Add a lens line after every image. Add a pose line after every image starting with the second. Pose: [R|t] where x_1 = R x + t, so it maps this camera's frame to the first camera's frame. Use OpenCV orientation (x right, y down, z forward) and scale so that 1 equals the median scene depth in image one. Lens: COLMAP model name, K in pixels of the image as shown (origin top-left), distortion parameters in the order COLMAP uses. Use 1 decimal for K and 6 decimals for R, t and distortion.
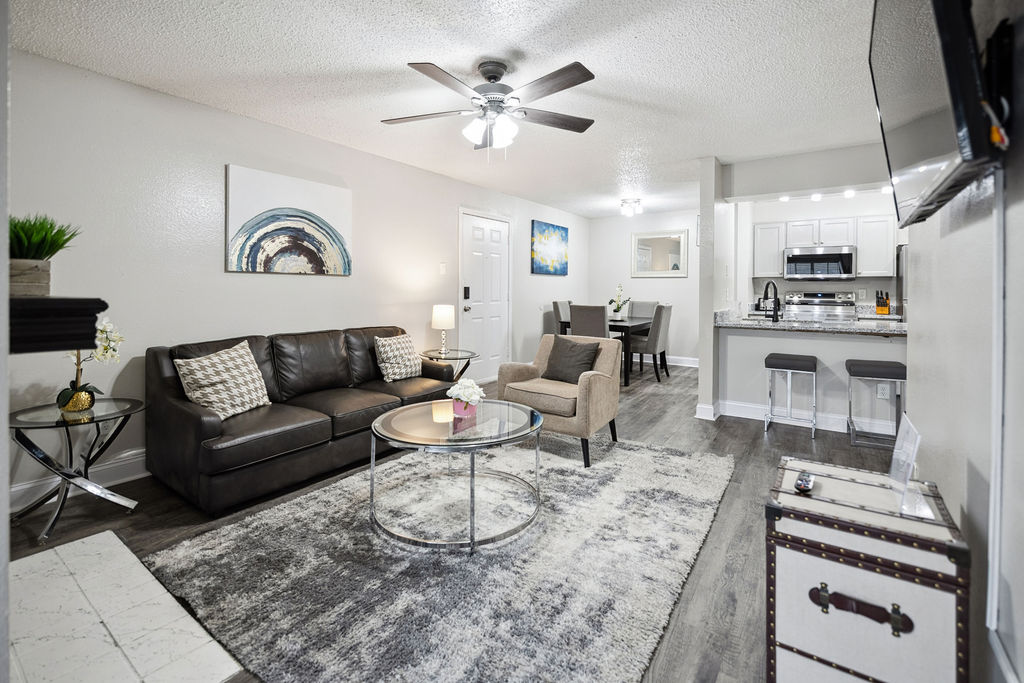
lens RADIAL K [[454.0, 0, 508.1], [0, 454.0, 296.3], [0, 0, 1]] dist [-0.009568, -0.000694]
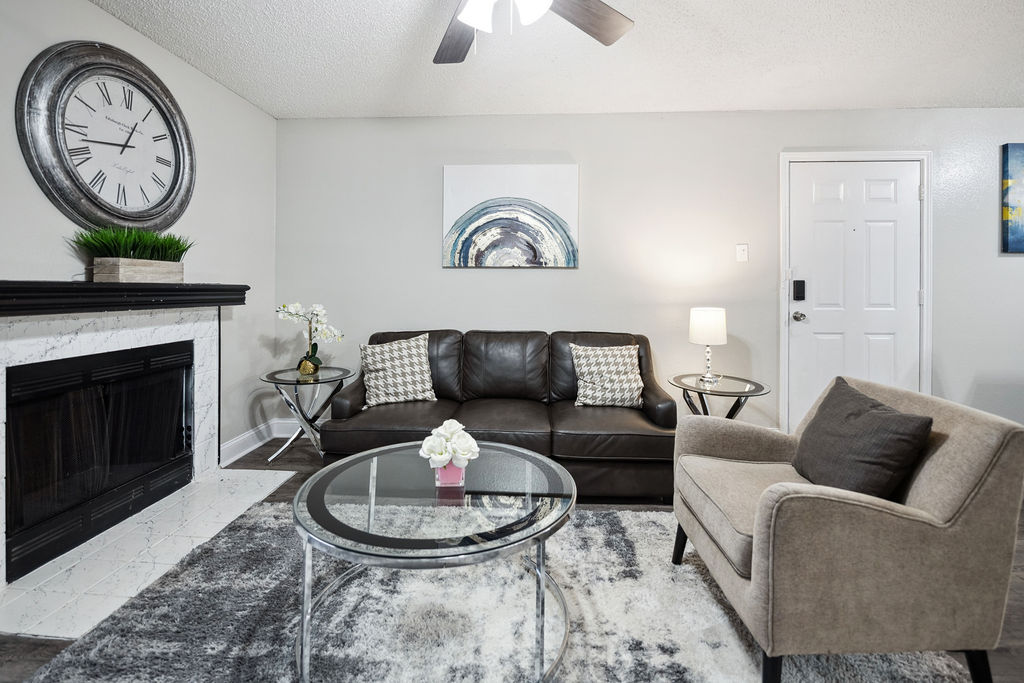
lens RADIAL K [[454.0, 0, 500.4], [0, 454.0, 291.9], [0, 0, 1]] dist [-0.009568, -0.000694]
pose [[0.530260, 0.000804, -0.847835, 0.331637], [-0.014906, 0.999854, -0.008374, 0.008838], [0.847704, 0.017078, 0.530194, 0.524704]]
